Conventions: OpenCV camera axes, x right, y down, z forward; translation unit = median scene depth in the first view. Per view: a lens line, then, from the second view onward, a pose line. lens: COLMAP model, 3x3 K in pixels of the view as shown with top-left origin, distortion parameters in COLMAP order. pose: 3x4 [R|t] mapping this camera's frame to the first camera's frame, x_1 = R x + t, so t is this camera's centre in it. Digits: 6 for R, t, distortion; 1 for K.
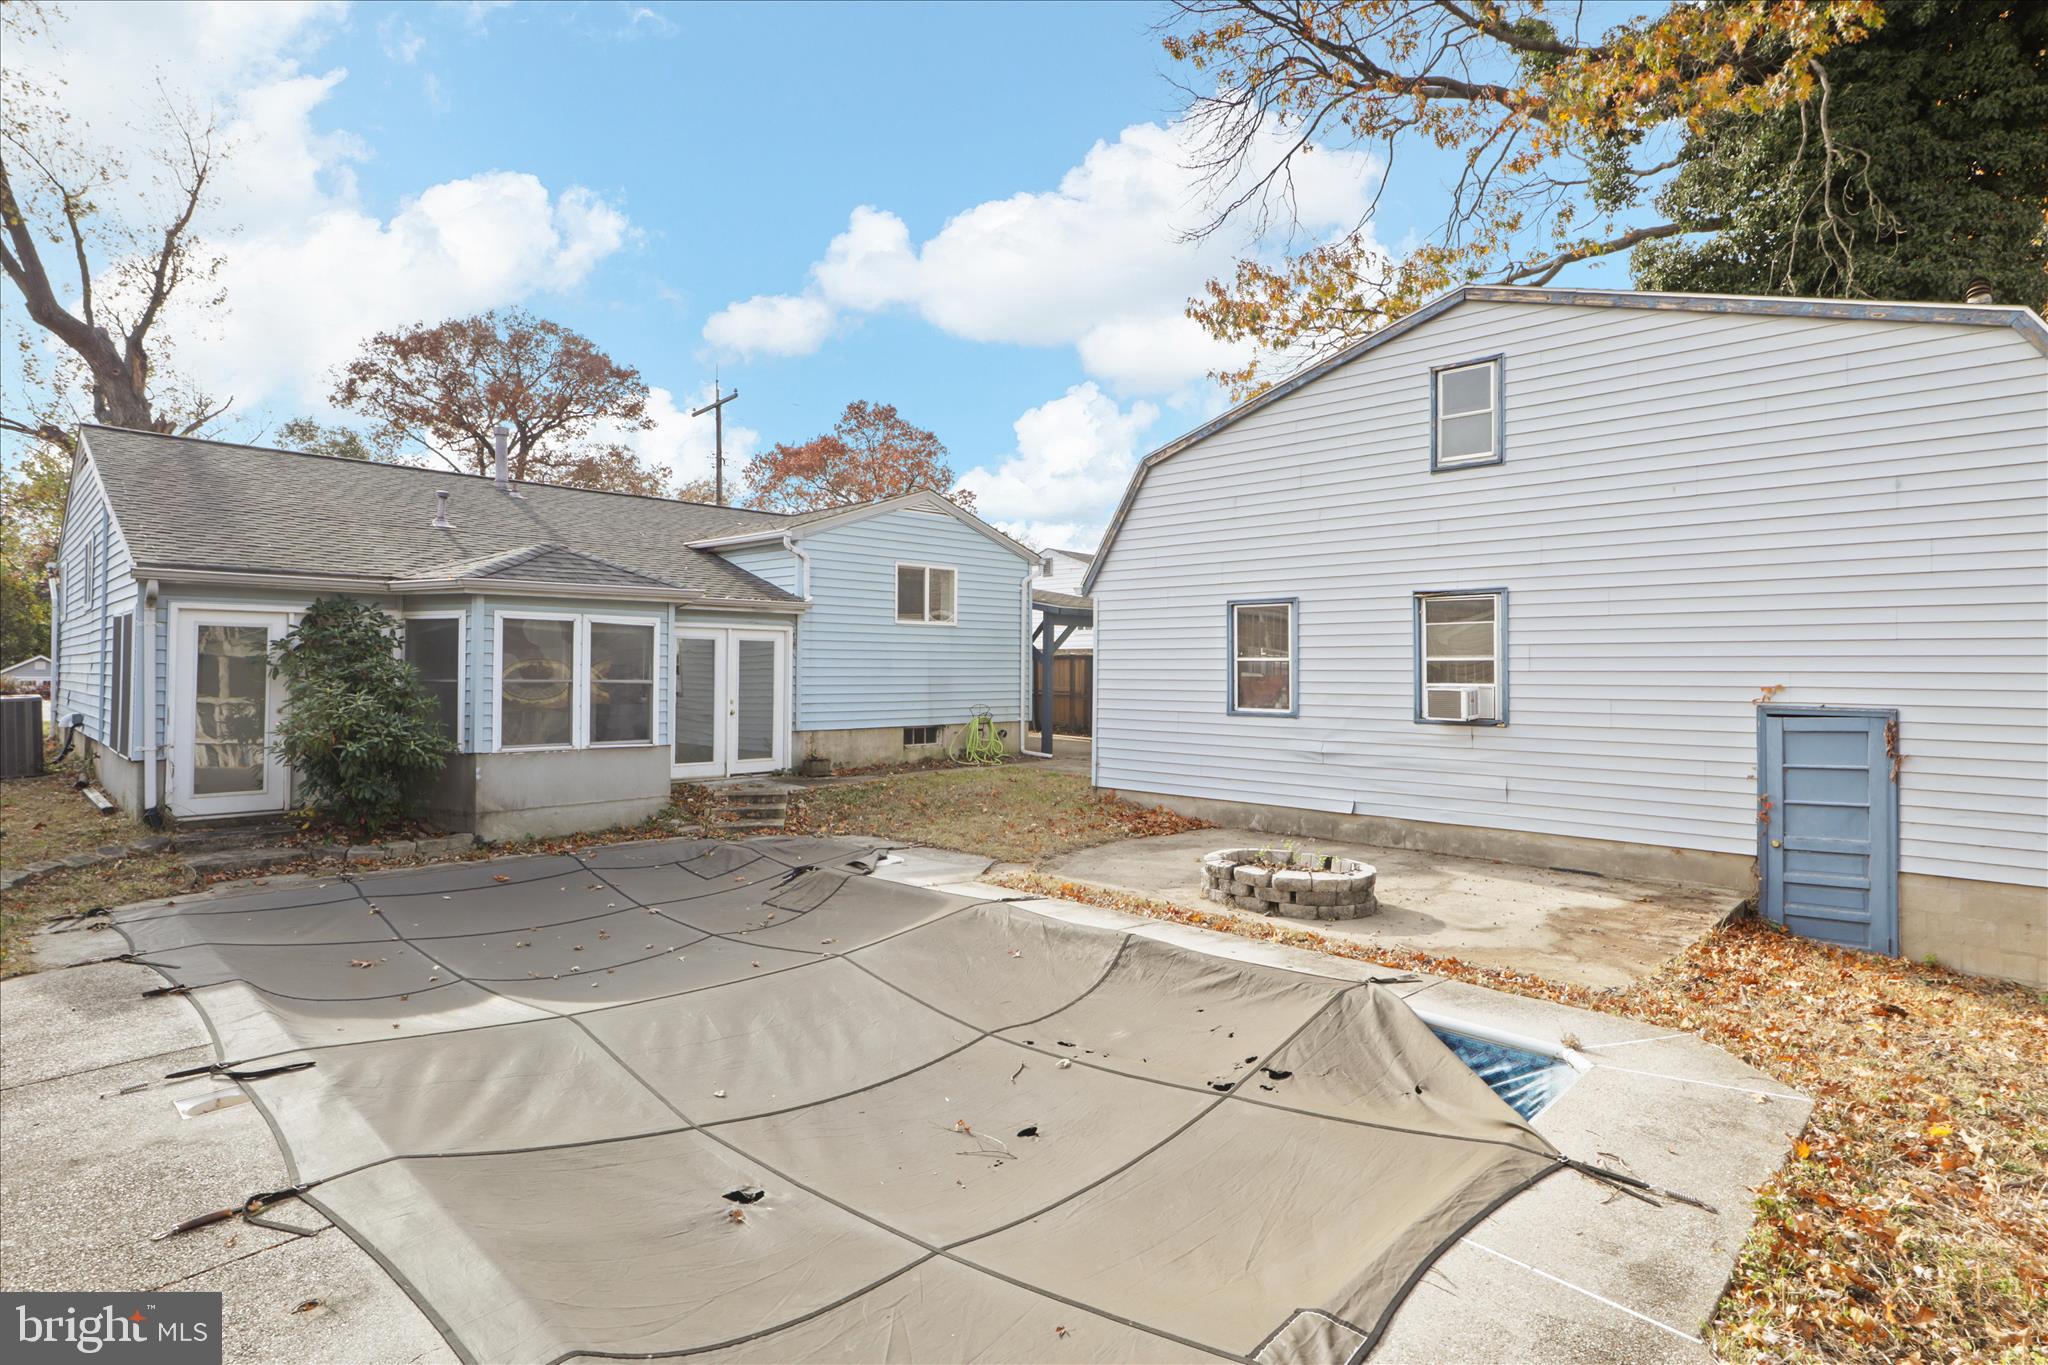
lens RADIAL K [[1010.9, 0, 1033.2], [0, 1010.9, 675.9], [0, 0, 1]] dist [-0.017342, 0.009680]
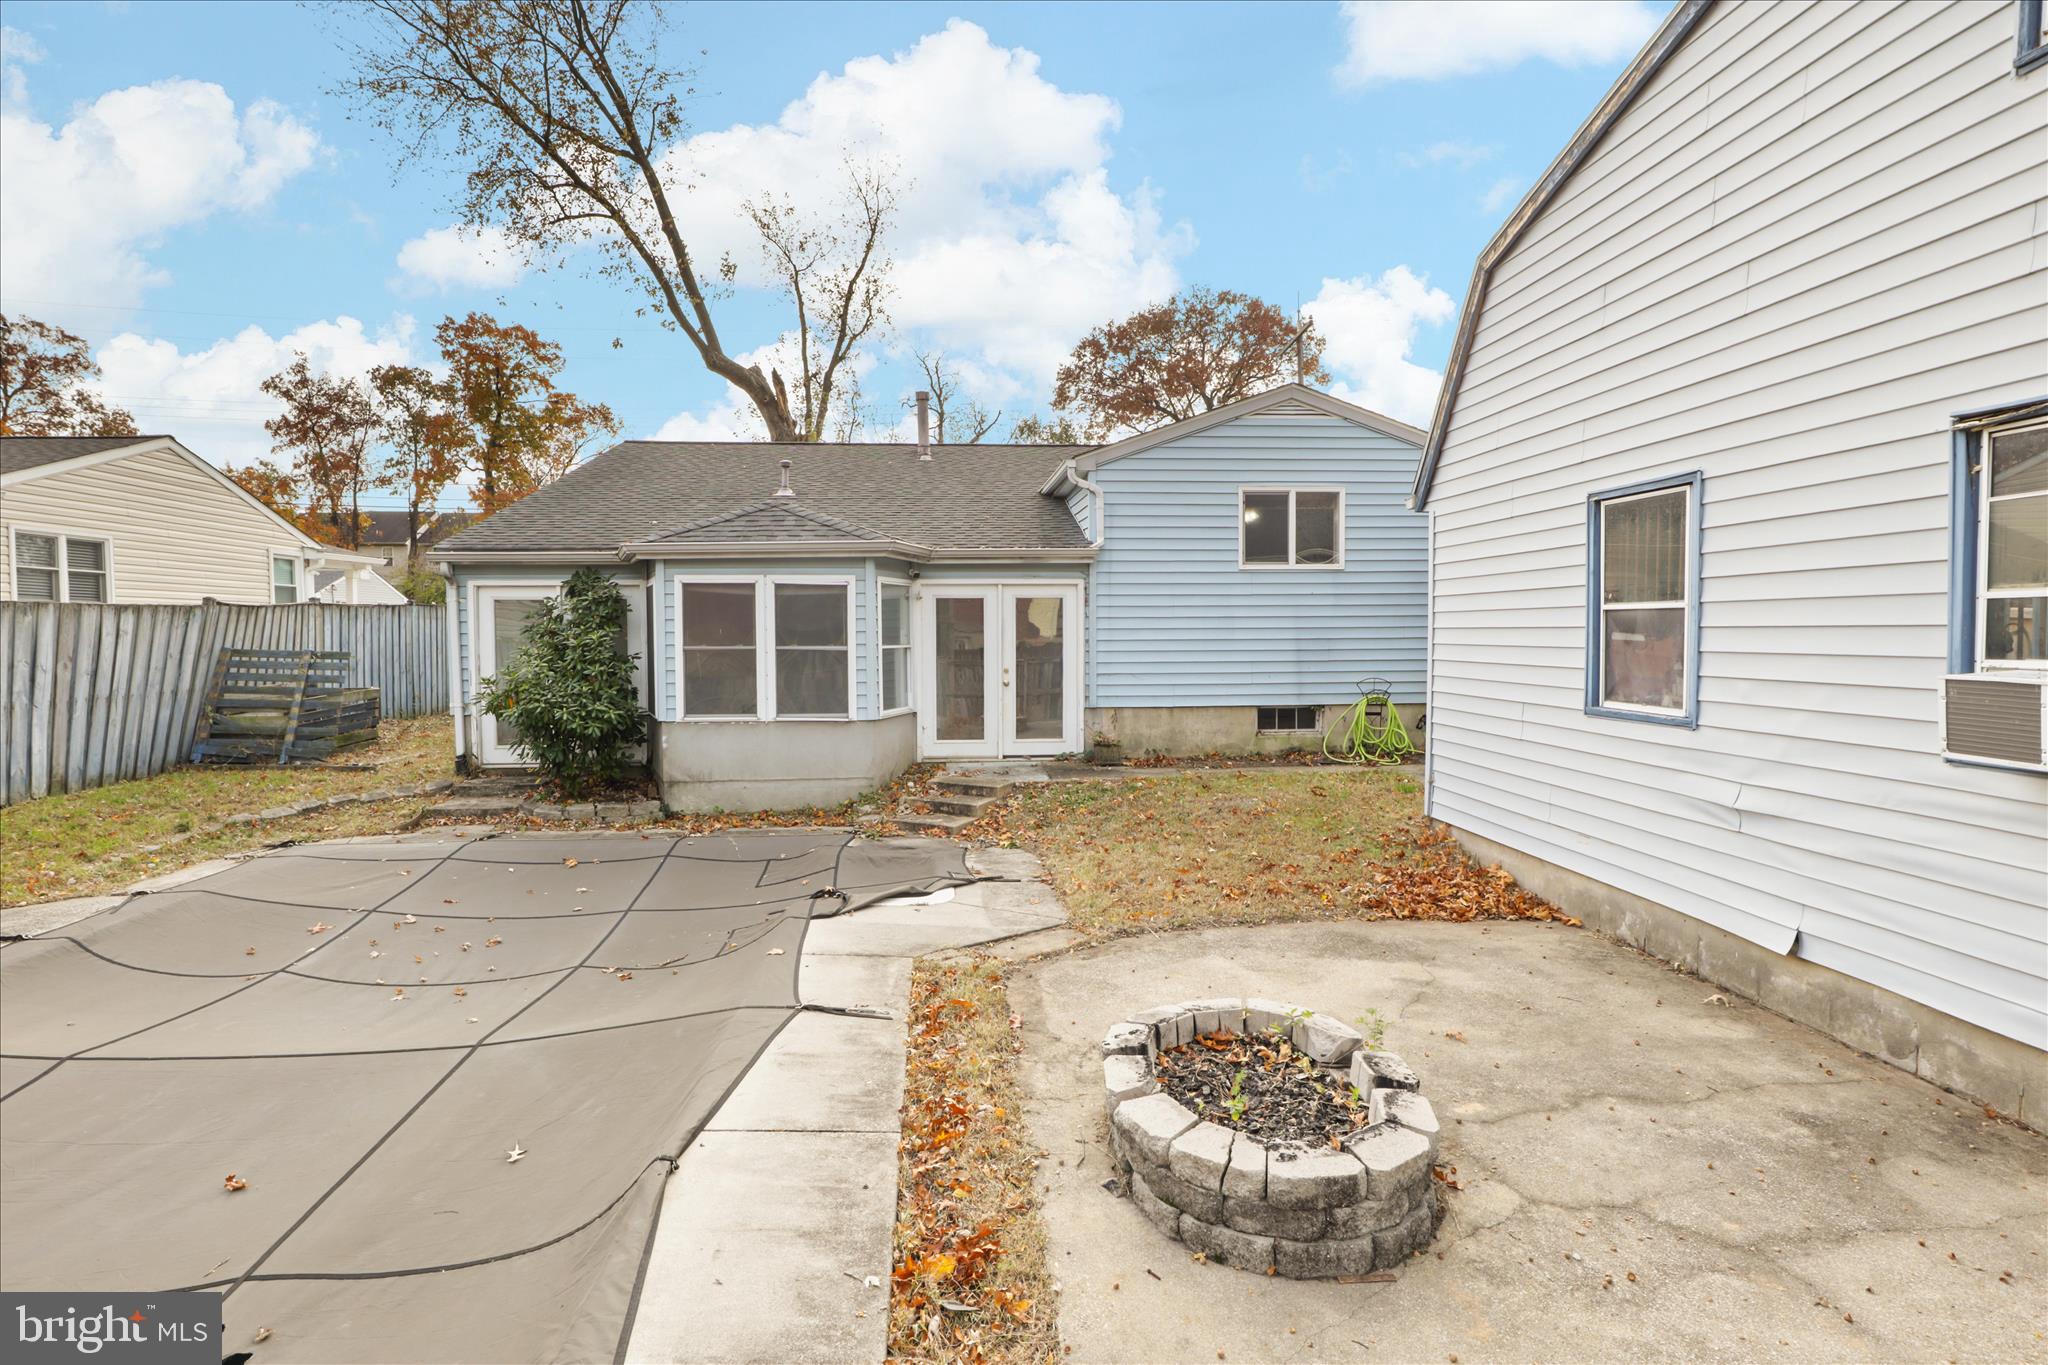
lens RADIAL K [[1010.9, 0, 1033.2], [0, 1010.9, 675.9], [0, 0, 1]] dist [-0.017342, 0.009680]
pose [[0.759451, 0.019634, -0.650268, 0.319136], [0.006127, 0.999284, 0.037327, -0.002034], [0.650536, -0.032332, 0.758787, 0.427639]]
